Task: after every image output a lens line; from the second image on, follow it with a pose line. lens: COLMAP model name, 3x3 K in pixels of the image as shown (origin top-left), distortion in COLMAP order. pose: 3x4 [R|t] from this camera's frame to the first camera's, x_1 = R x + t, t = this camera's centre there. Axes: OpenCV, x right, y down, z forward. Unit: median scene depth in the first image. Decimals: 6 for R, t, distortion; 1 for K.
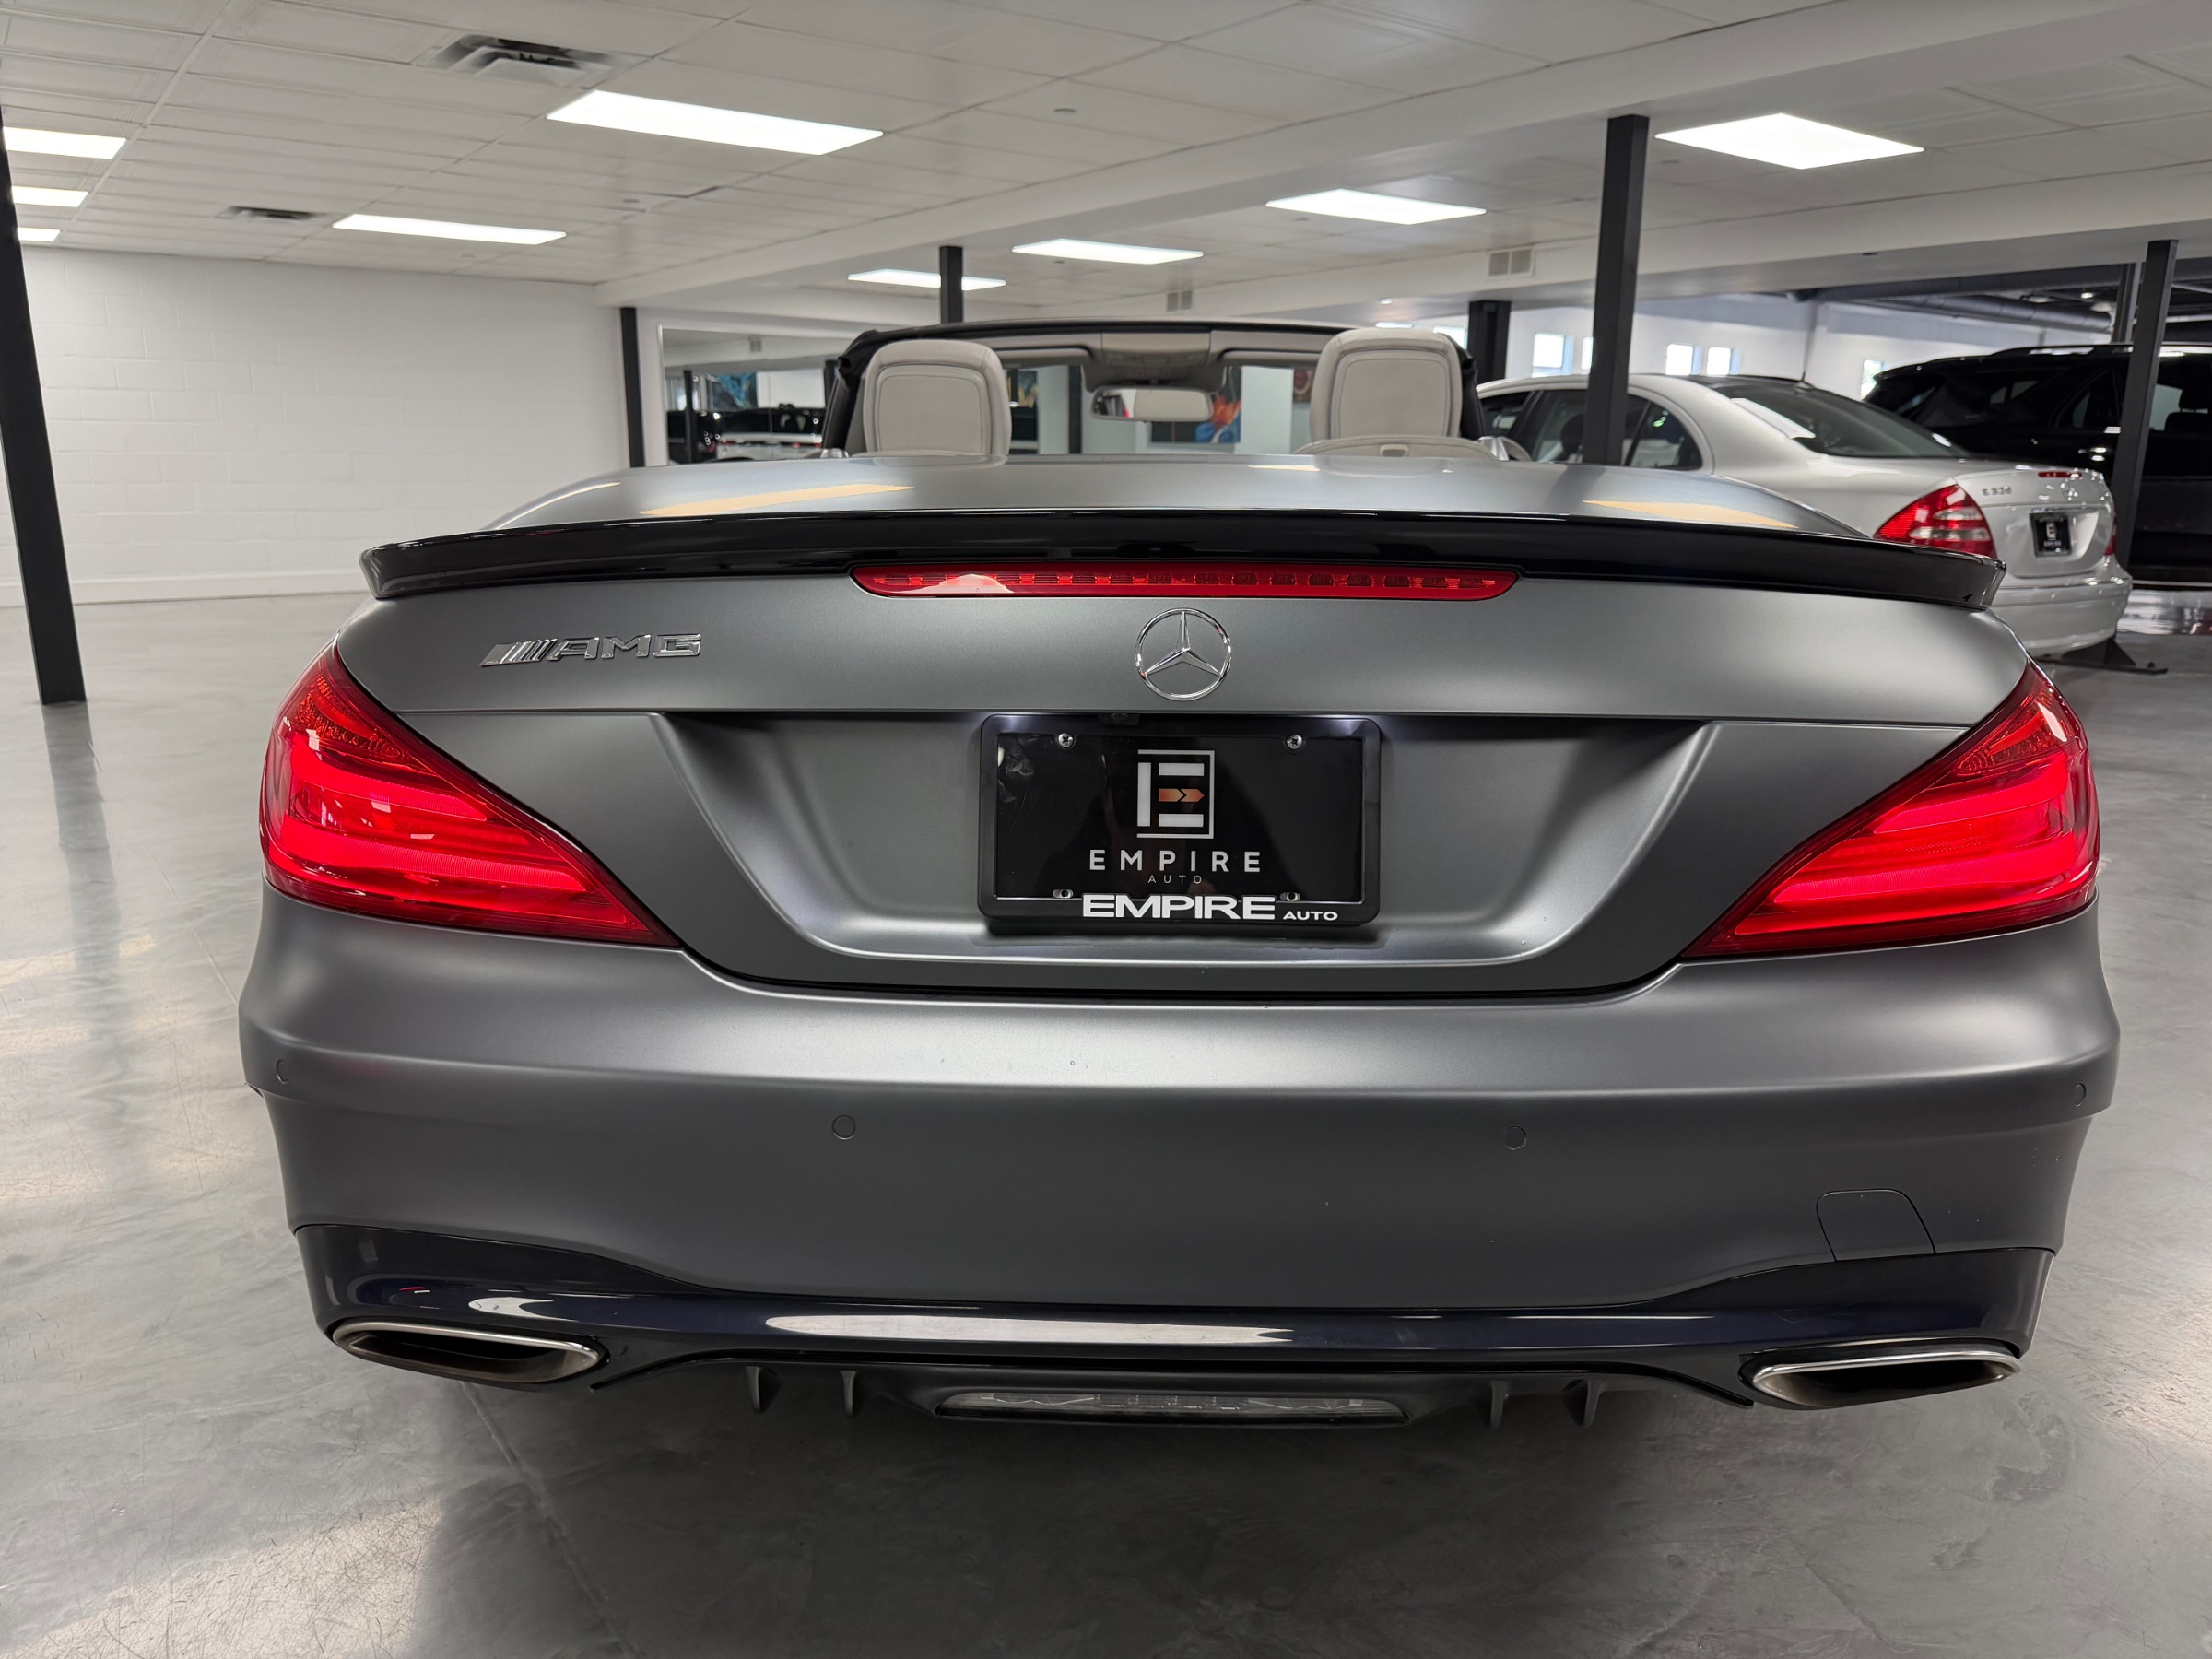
lens RADIAL K [[1567.4, 0, 1106.0], [0, 1567.4, 829.5], [0, 0, 1]] dist [-0.003990, -0.005736]
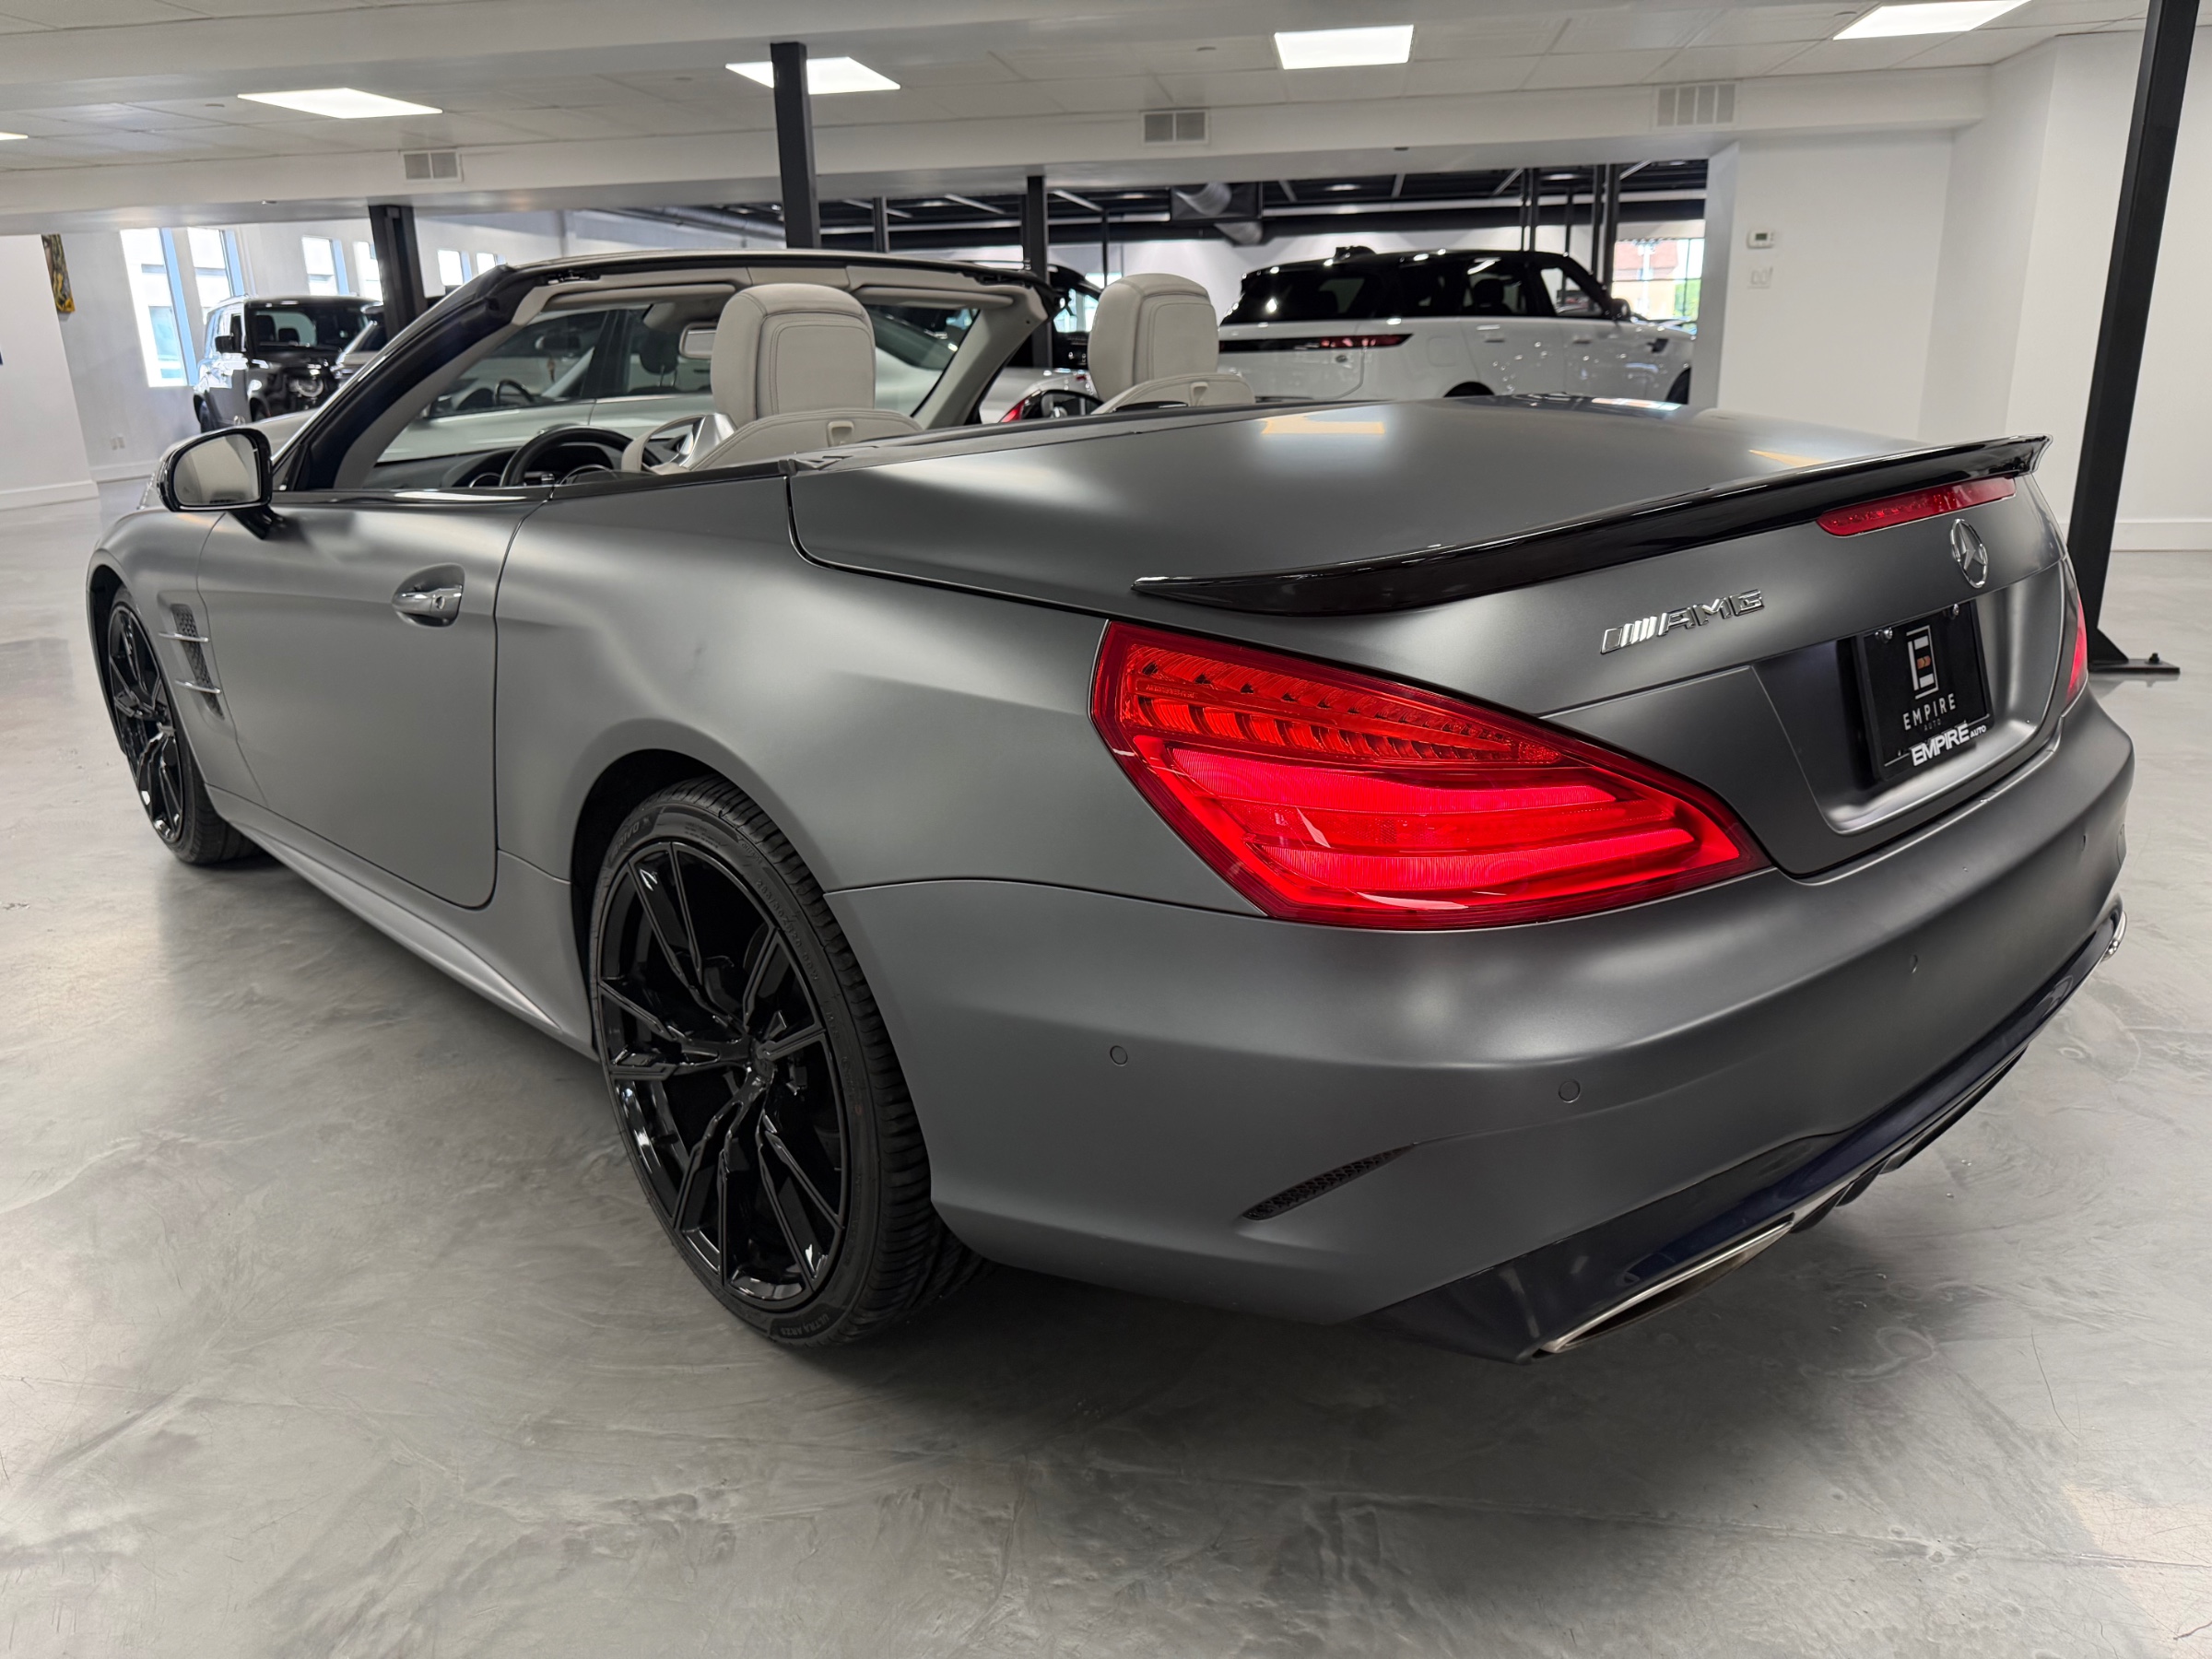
lens RADIAL K [[1539.6, 0, 1064.9], [0, 1539.6, 829.4], [0, 0, 1]] dist [0.061427, -0.094297]
pose [[0.721637, -0.233279, 0.651783, -0.411339], [0.194237, 0.971923, 0.132807, -0.060146], [-0.664464, 0.030762, 0.746687, 0.151492]]
